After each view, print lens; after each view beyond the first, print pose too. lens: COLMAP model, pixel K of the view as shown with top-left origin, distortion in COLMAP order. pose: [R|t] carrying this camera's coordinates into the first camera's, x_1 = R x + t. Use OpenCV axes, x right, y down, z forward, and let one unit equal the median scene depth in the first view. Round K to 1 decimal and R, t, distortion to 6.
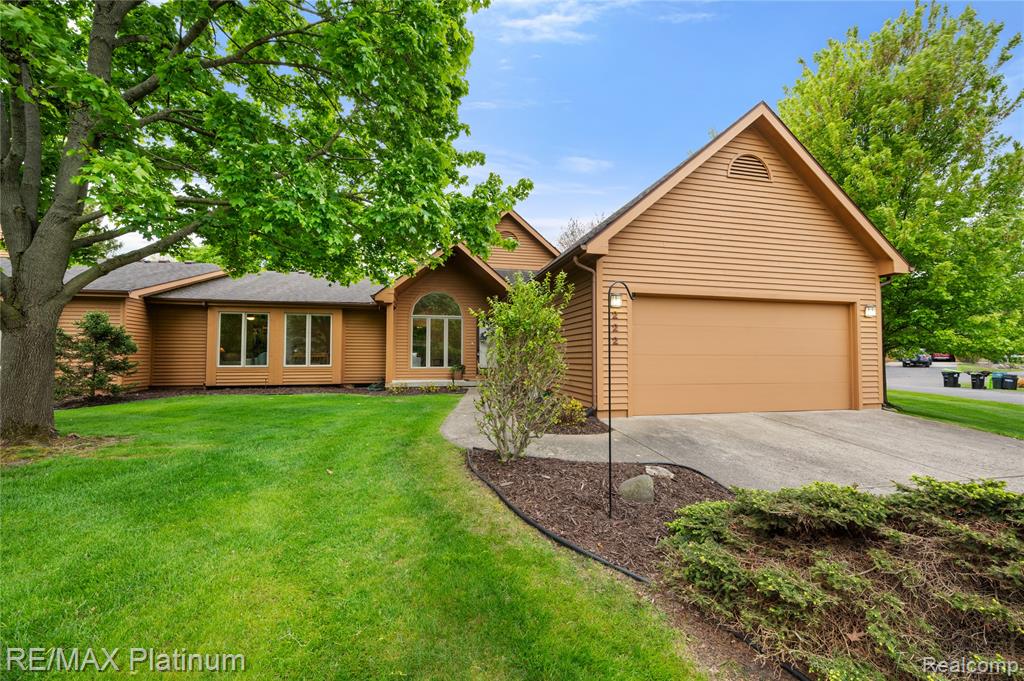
lens RADIAL K [[407.6, 0, 513.8], [0, 407.6, 343.8], [0, 0, 1]] dist [-0.001853, 0.000067]
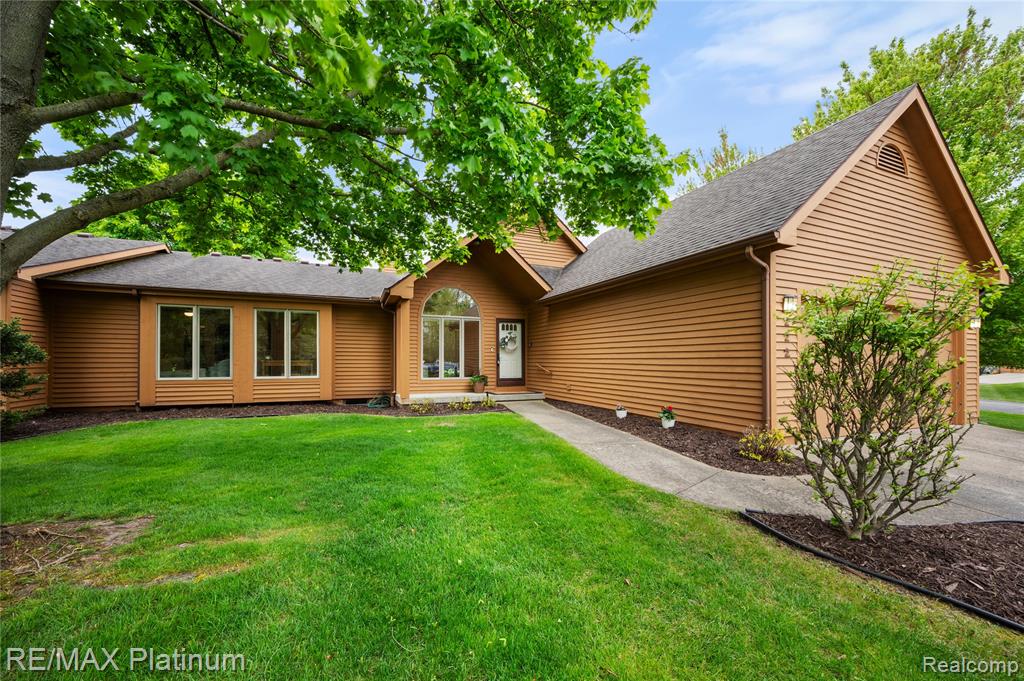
lens RADIAL K [[407.6, 0, 513.2], [0, 407.6, 358.0], [0, 0, 1]] dist [-0.001853, 0.000067]
pose [[0.980611, 0.004534, 0.195914, -0.242728], [-0.009855, 0.999608, 0.026192, -0.007087], [-0.195719, -0.027615, 0.980271, 0.162634]]
